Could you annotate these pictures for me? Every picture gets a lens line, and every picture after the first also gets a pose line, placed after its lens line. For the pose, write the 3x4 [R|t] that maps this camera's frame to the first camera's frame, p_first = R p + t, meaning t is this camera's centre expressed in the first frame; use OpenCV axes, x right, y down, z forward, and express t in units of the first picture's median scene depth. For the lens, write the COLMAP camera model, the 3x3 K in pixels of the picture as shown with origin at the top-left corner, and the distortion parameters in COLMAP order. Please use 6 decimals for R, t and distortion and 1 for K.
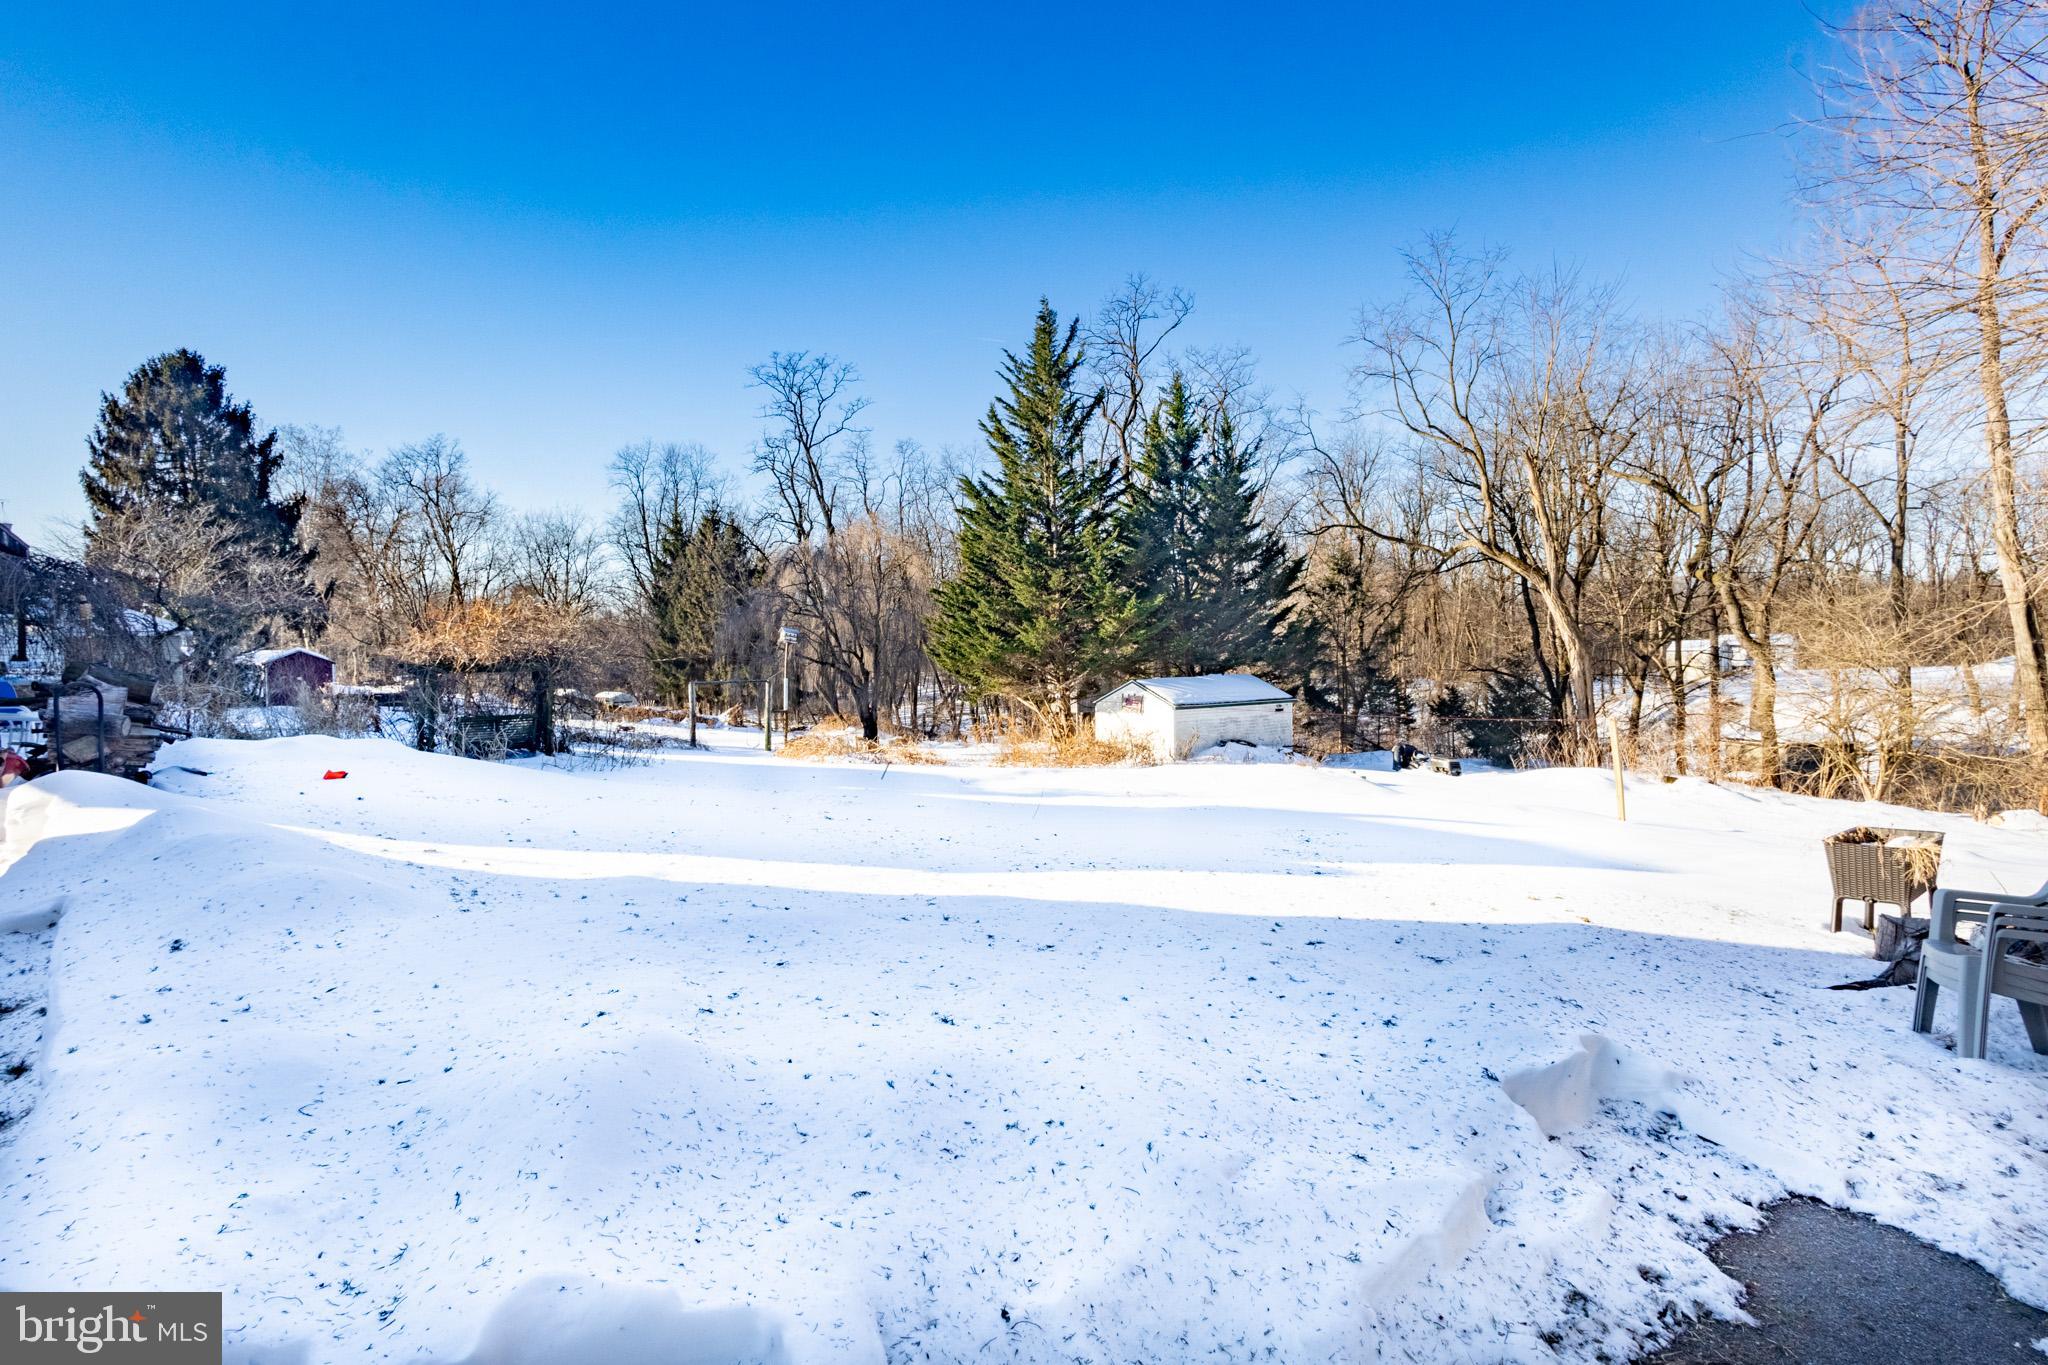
lens RADIAL K [[989.7, 0, 1030.1], [0, 989.7, 640.2], [0, 0, 1]] dist [-0.001529, 0.000047]
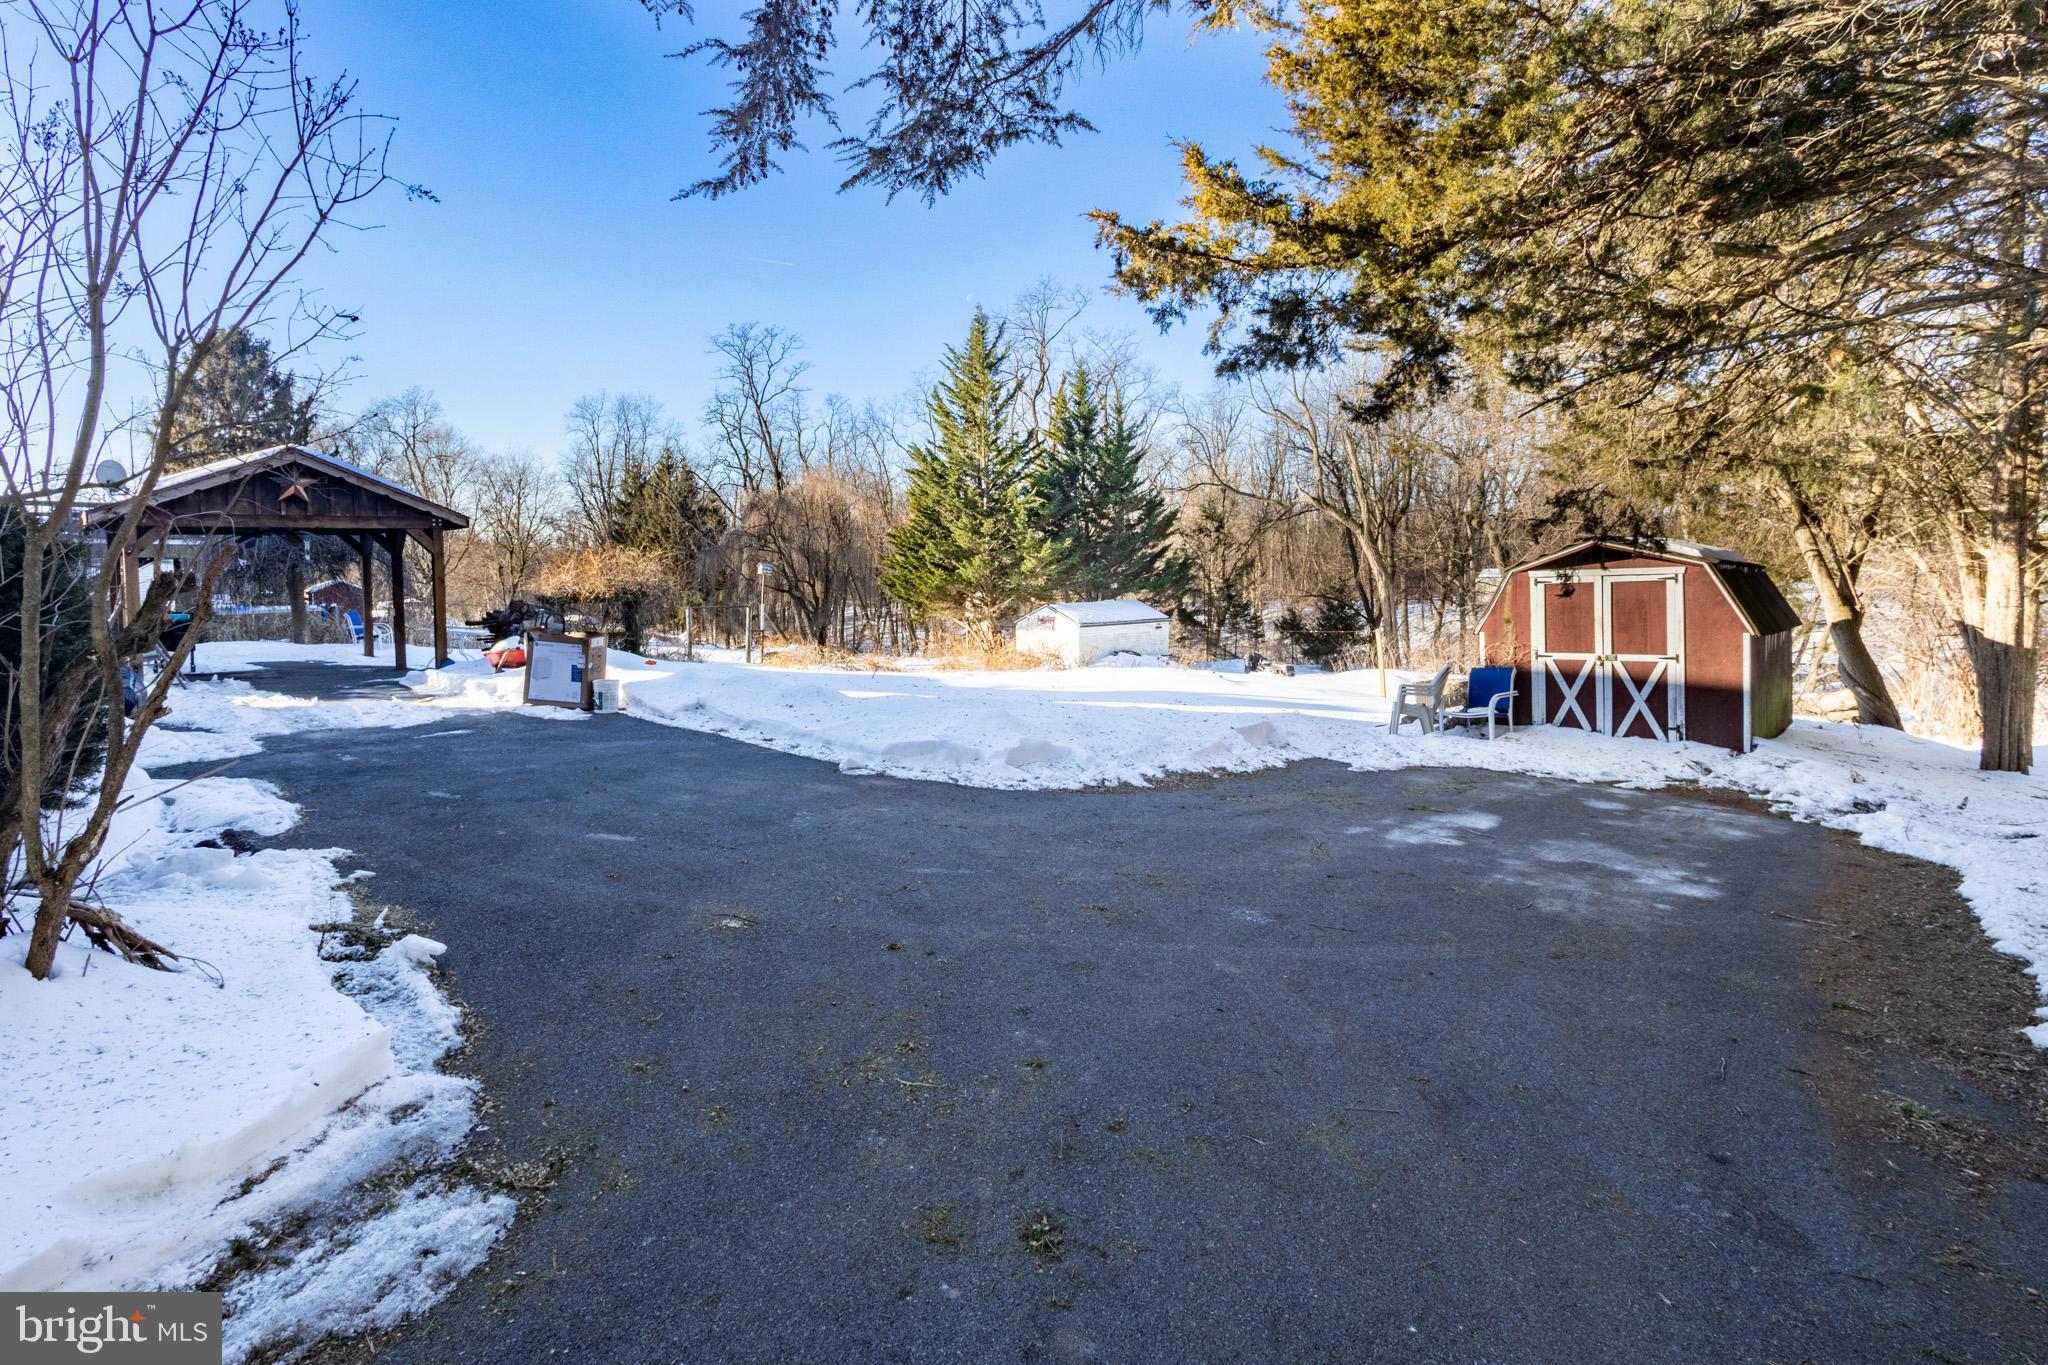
lens RADIAL K [[999.2, 0, 962.6], [0, 999.2, 604.0], [0, 0, 1]] dist [0.002237, 0.000363]
pose [[0.998385, -0.003914, 0.056676, -0.075285], [0.001551, 0.999130, 0.041670, -0.014336], [-0.056789, -0.041515, 0.997523, -0.276750]]
